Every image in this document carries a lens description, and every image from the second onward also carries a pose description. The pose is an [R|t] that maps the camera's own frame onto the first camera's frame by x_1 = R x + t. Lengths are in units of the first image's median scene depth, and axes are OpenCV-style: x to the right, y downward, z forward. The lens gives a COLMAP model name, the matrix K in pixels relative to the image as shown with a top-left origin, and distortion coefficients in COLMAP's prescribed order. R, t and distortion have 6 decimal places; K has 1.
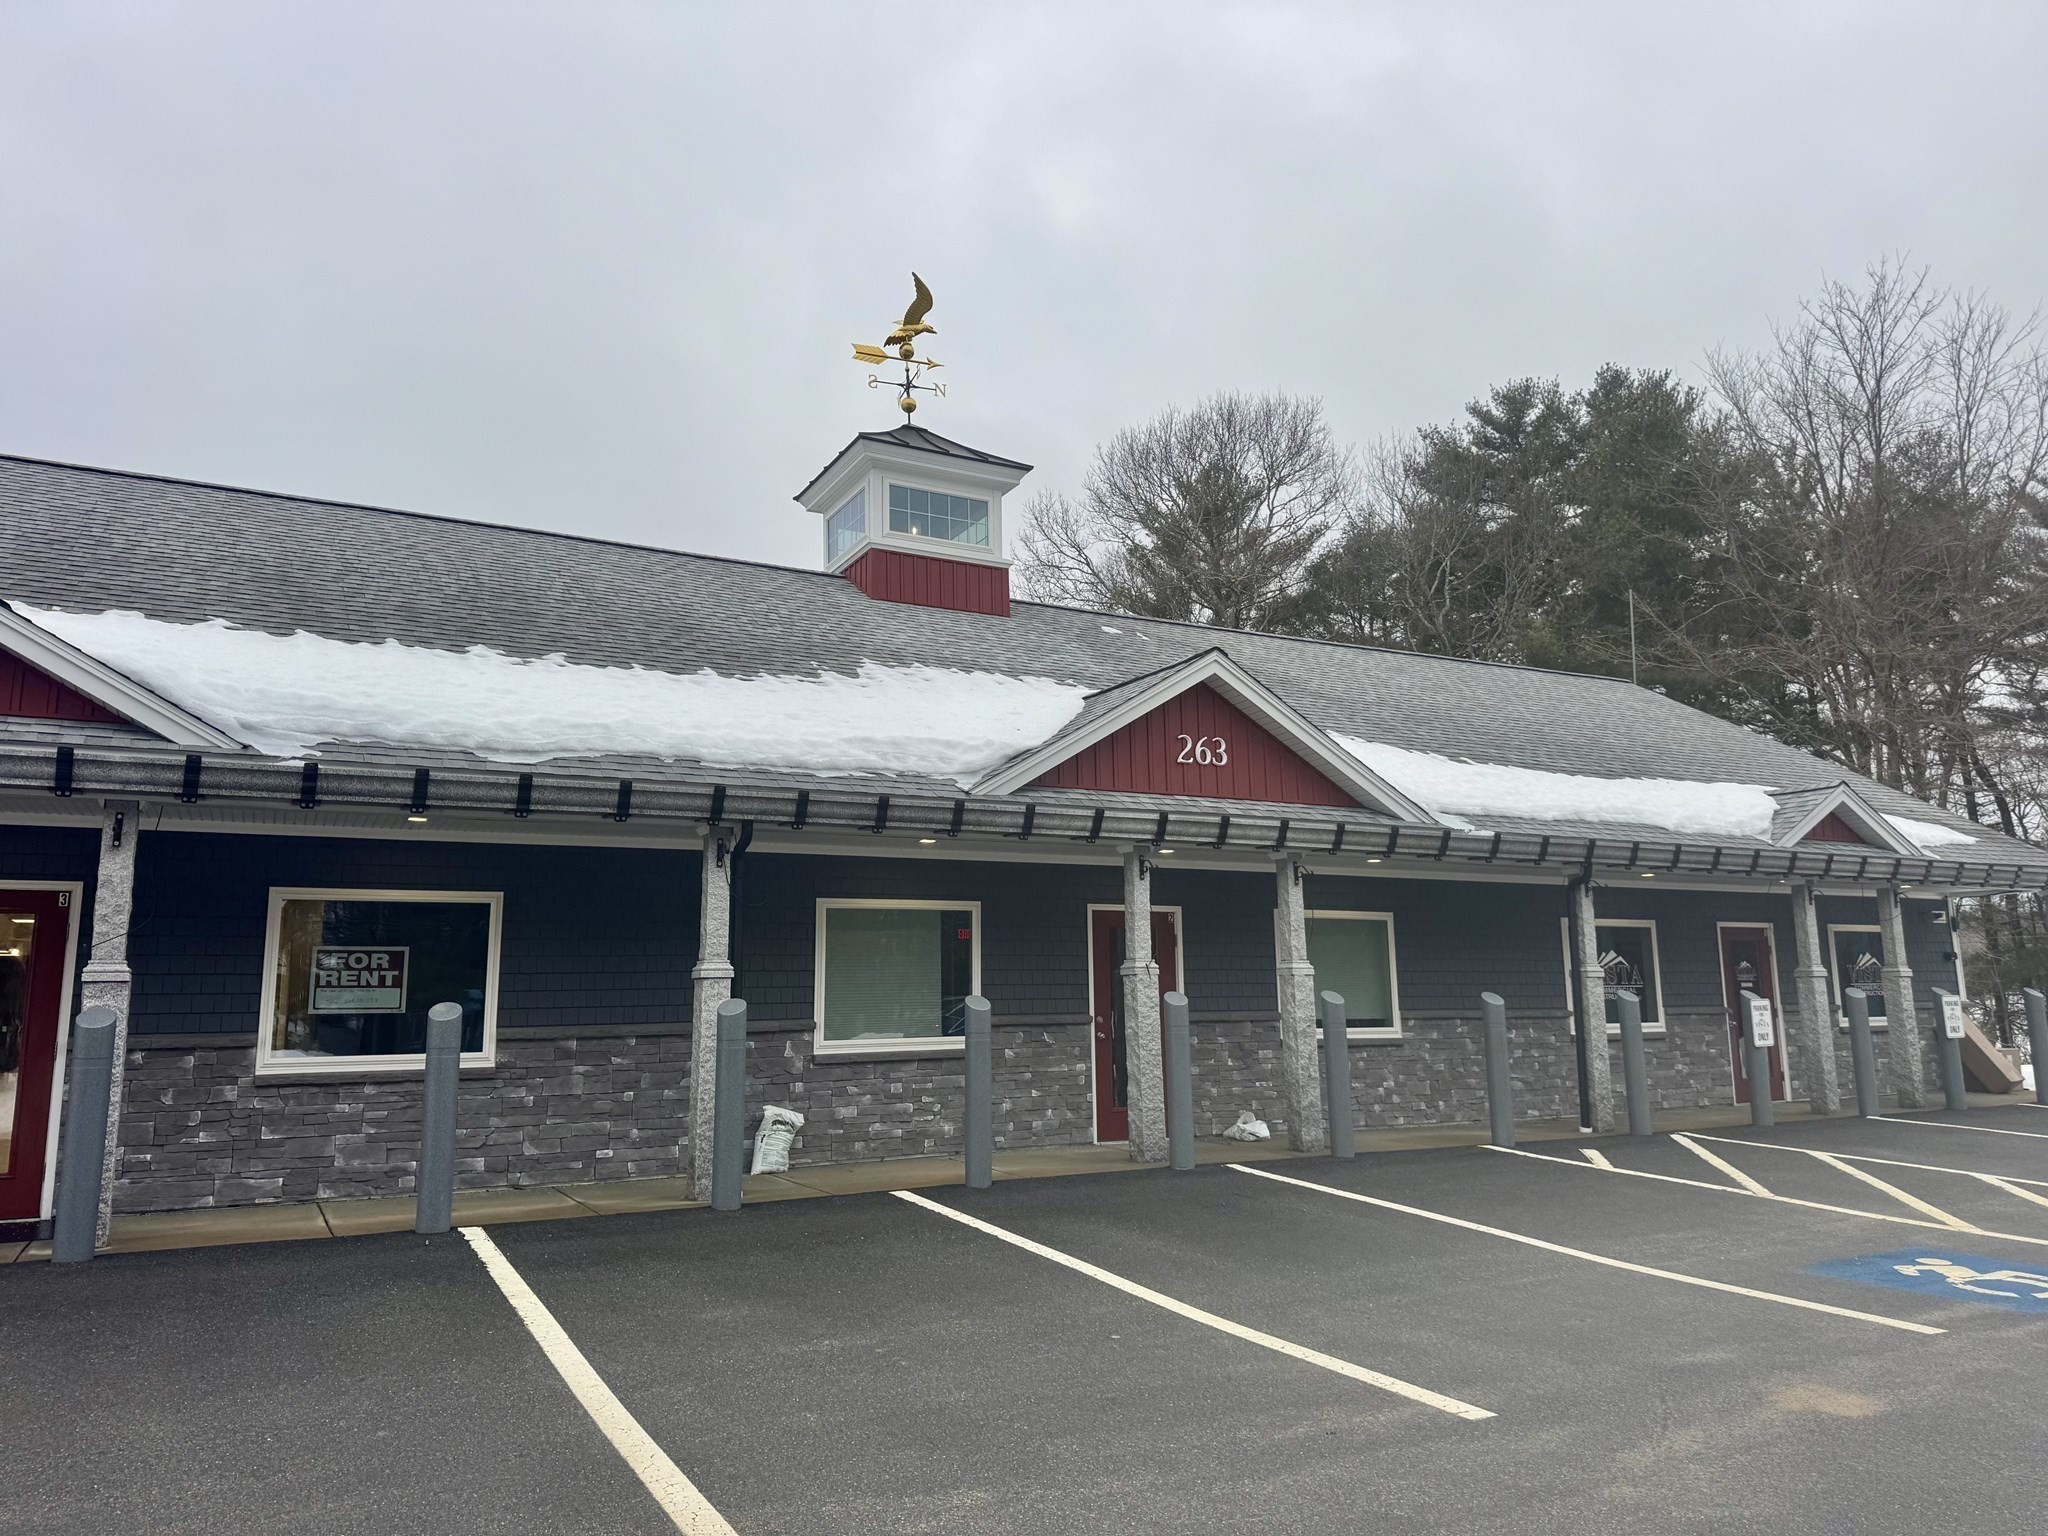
lens RADIAL K [[1448.0, 0, 1051.1], [0, 1448.0, 760.9], [0, 0, 1]] dist [0.077108, -0.104990]
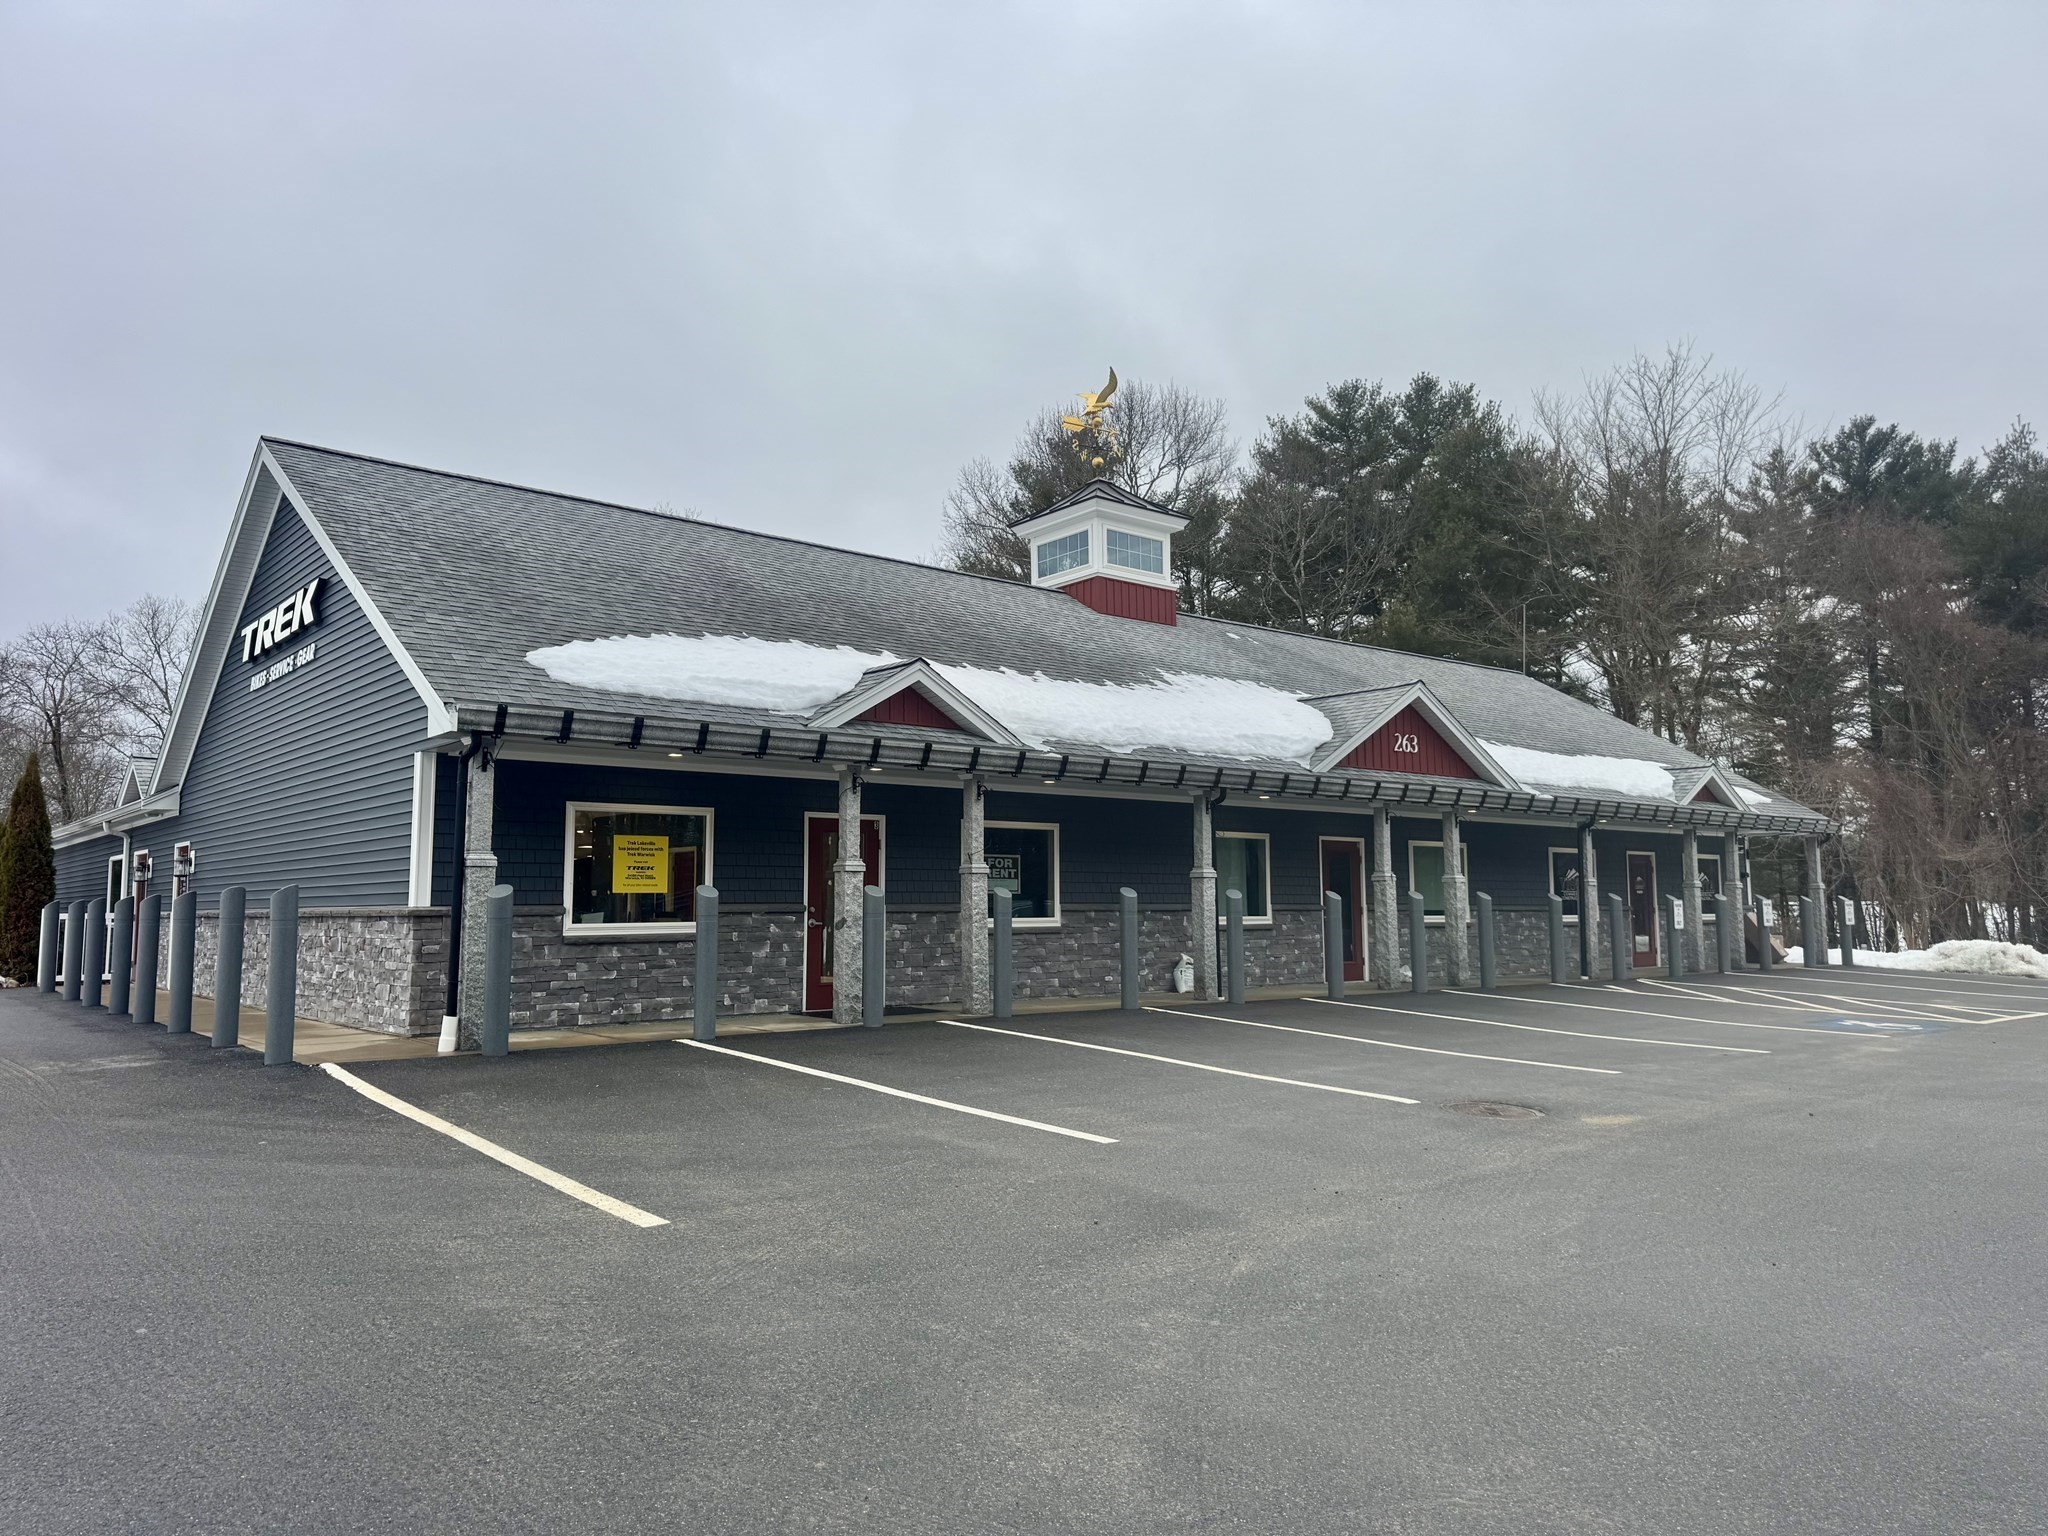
lens RADIAL K [[1448.0, 0, 1051.1], [0, 1448.0, 760.9], [0, 0, 1]] dist [0.077108, -0.104990]
pose [[0.981771, 0.027796, 0.188022, -0.614687], [-0.038524, 0.997817, 0.053646, -0.062598], [-0.186120, -0.059911, 0.980699, -0.549097]]
